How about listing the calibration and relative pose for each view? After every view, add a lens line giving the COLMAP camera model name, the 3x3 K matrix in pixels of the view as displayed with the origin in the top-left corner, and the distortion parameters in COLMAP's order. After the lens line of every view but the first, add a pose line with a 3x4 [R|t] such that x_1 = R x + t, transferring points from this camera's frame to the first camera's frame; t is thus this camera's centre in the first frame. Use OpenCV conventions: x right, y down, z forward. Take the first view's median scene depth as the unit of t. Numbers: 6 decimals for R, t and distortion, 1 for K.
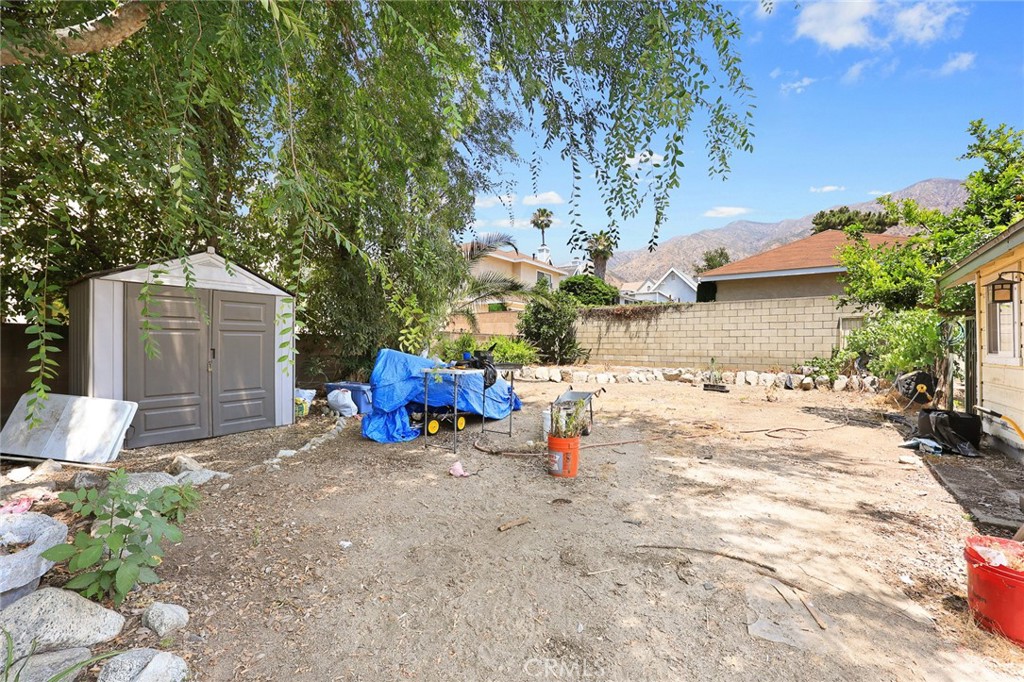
lens RADIAL K [[413.5, 0, 506.2], [0, 413.5, 341.9], [0, 0, 1]] dist [-0.000173, -0.000092]
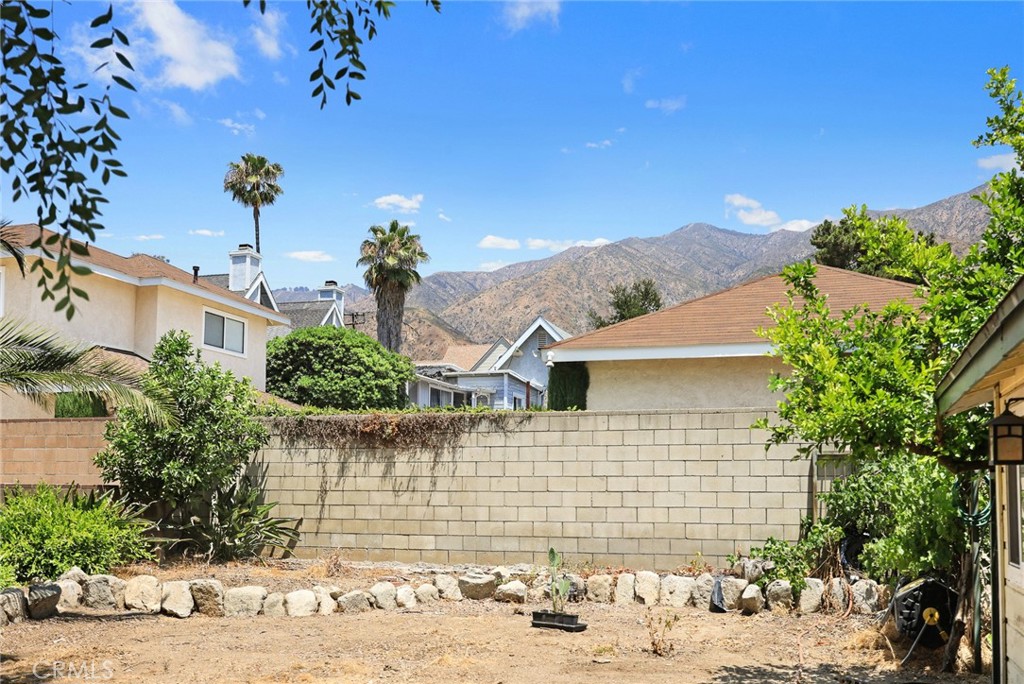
lens RADIAL K [[980.4, 0, 514.5], [0, 980.4, 444.4], [0, 0, 1]] dist [0.006779, 0.012964]
pose [[0.945995, 0.011436, 0.323979, 0.108190], [-0.000480, 0.999426, -0.033878, -0.026336], [-0.324180, 0.031893, 0.945458, 0.049710]]
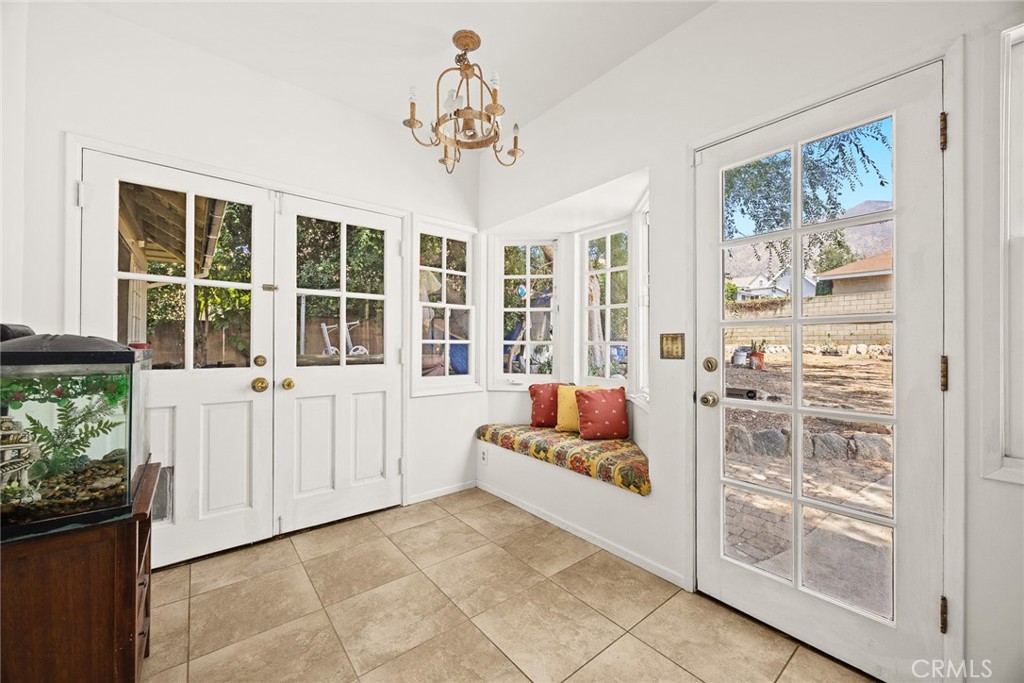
lens RADIAL K [[392.0, 0, 512.8], [0, 392.0, 343.0], [0, 0, 1]] dist [-0.001463, -0.000019]
pose [[0.975234, -0.009966, -0.220950, -0.229319], [0.011636, 0.999913, 0.006257, 0.039810], [0.220868, -0.008673, 0.975265, -0.479611]]
